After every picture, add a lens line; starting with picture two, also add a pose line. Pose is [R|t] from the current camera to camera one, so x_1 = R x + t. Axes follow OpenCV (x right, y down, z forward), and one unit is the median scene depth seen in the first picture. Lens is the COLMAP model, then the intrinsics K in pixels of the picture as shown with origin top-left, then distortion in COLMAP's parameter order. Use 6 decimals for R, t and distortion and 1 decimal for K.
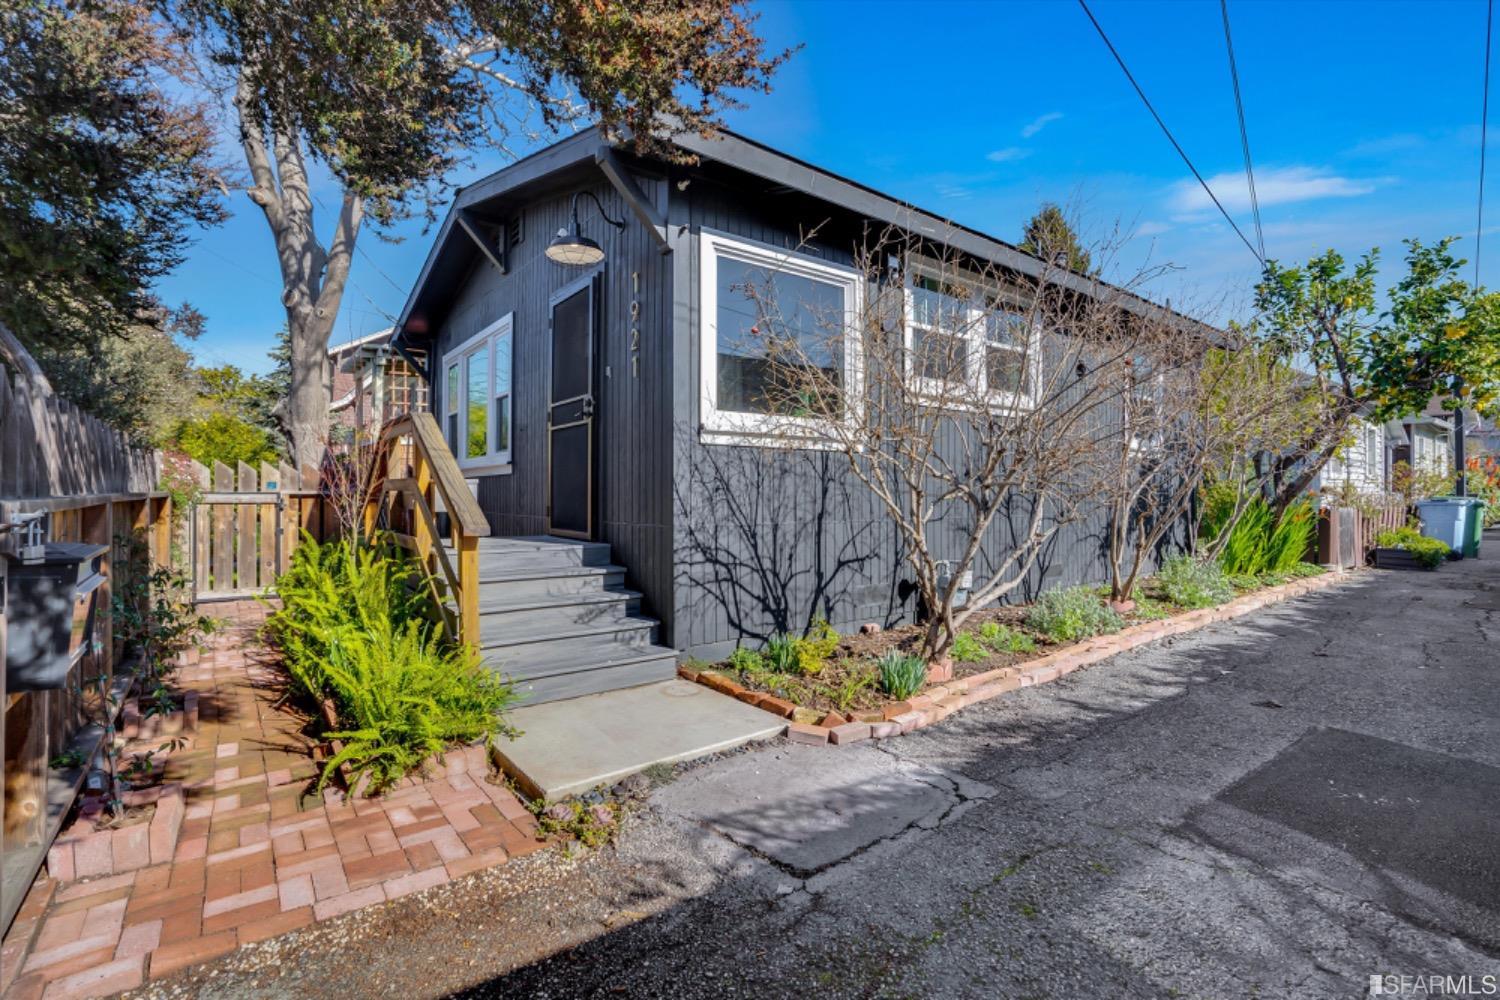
lens RADIAL K [[711.0, 0, 753.7], [0, 711.0, 487.1], [0, 0, 1]] dist [-0.052149, 0.016043]
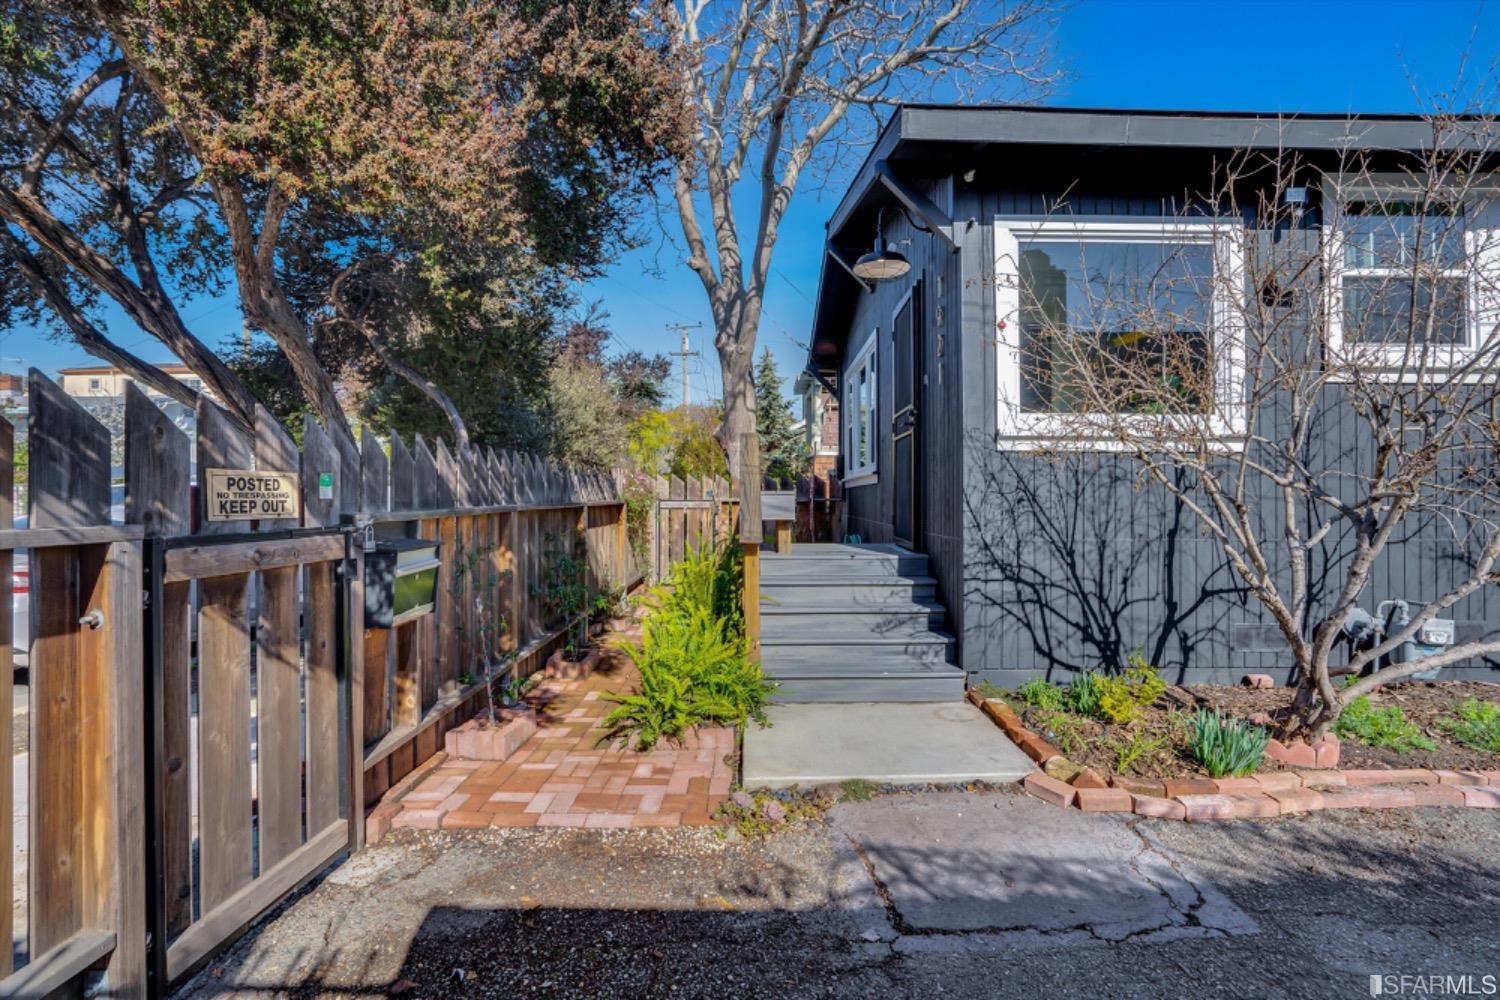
lens RADIAL K [[711.0, 0, 735.2], [0, 711.0, 487.5], [0, 0, 1]] dist [-0.052149, 0.016043]
pose [[0.780258, -0.008169, -0.625405, 0.239117], [0.005399, 0.999965, -0.006326, -0.009998], [0.625435, 0.001560, 0.780275, 0.076832]]
